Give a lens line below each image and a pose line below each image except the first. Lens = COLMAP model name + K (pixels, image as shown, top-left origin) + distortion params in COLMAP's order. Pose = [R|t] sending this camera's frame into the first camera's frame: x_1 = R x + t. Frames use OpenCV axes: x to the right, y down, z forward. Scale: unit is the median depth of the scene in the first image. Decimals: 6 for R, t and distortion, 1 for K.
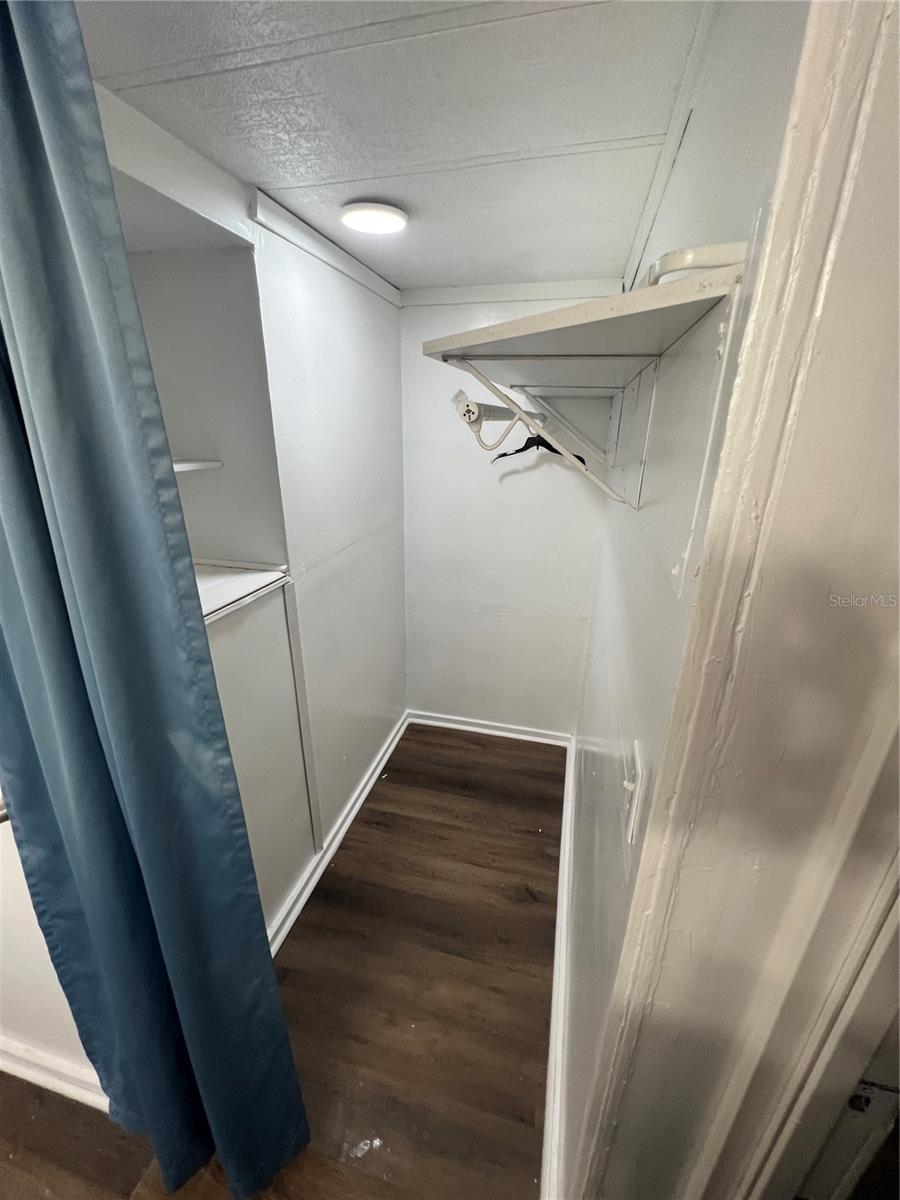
lens RADIAL K [[481.7, 0, 455.1], [0, 481.7, 598.2], [0, 0, 1]] dist [-0.002375, 0.000109]
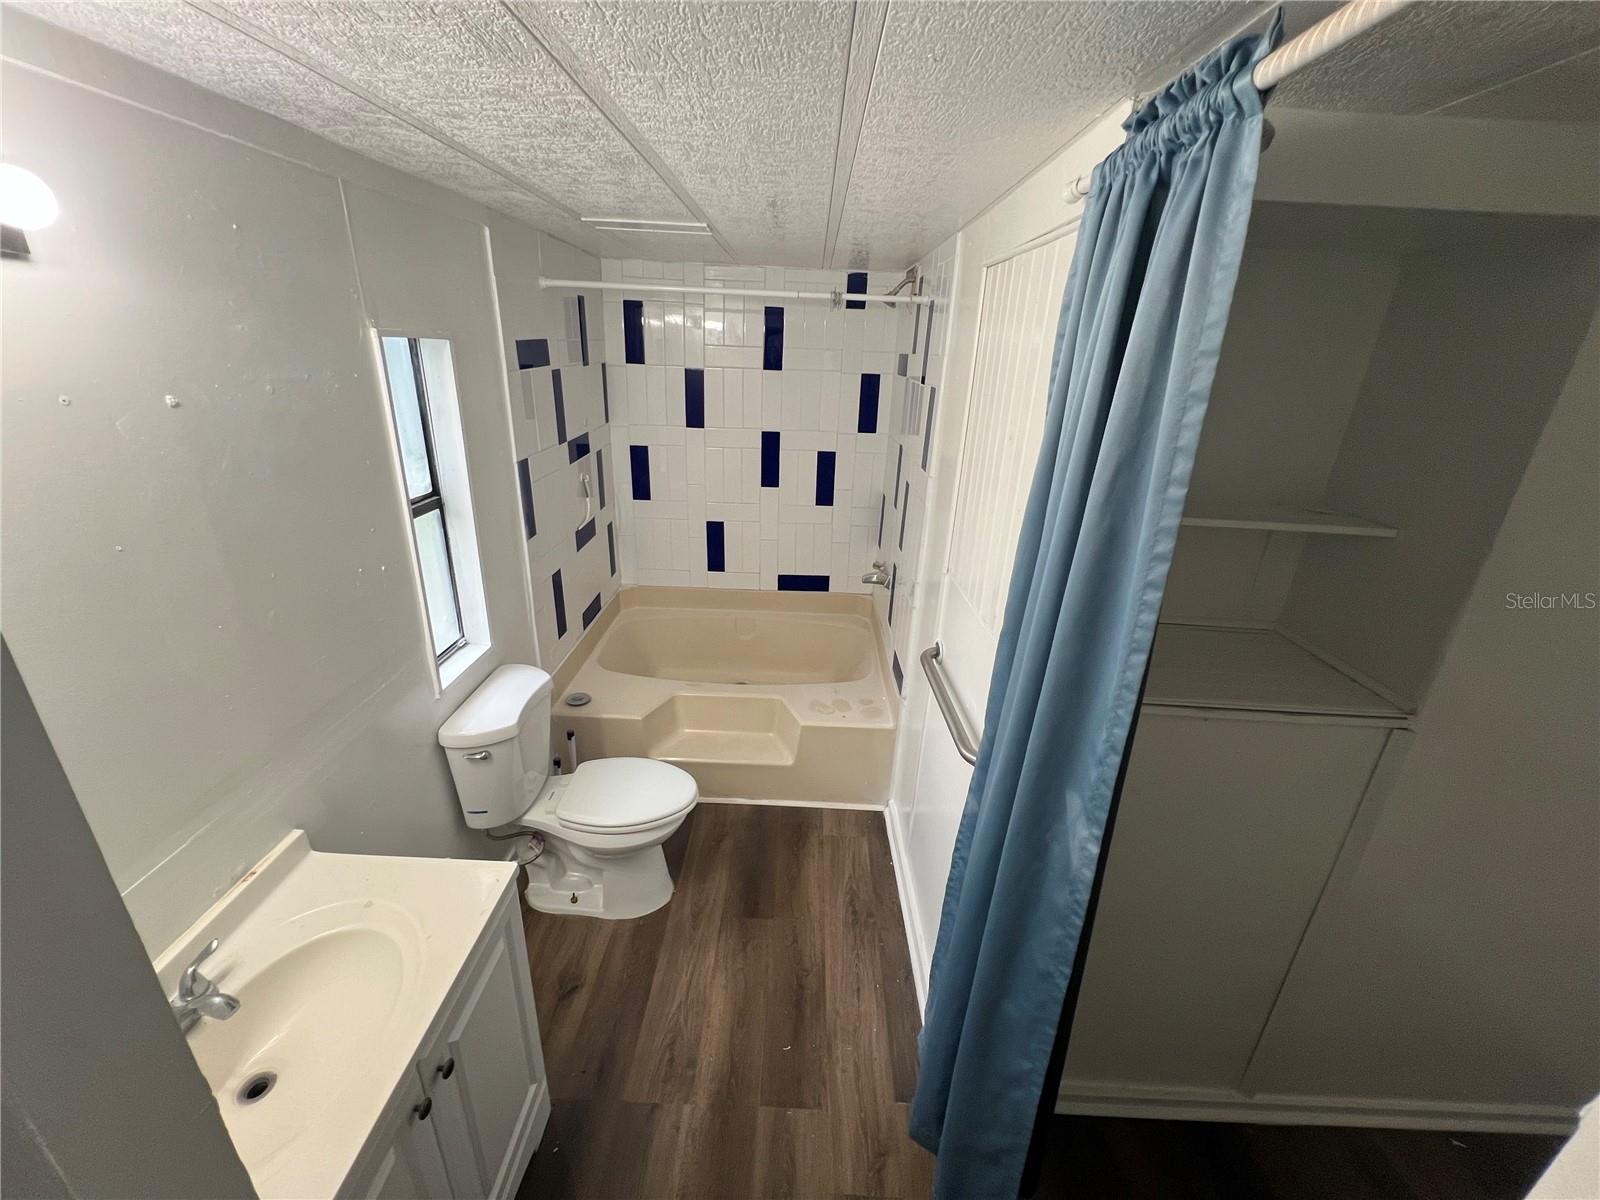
lens RADIAL K [[642.2, 0, 797.3], [0, 642.2, 594.5], [0, 0, 1]] dist [-0.002375, 0.000109]
pose [[0.230267, 0.350109, -0.907965, 0.461210], [-0.375062, 0.892883, 0.249175, -0.266007], [0.897945, 0.283166, 0.336914, -0.143195]]
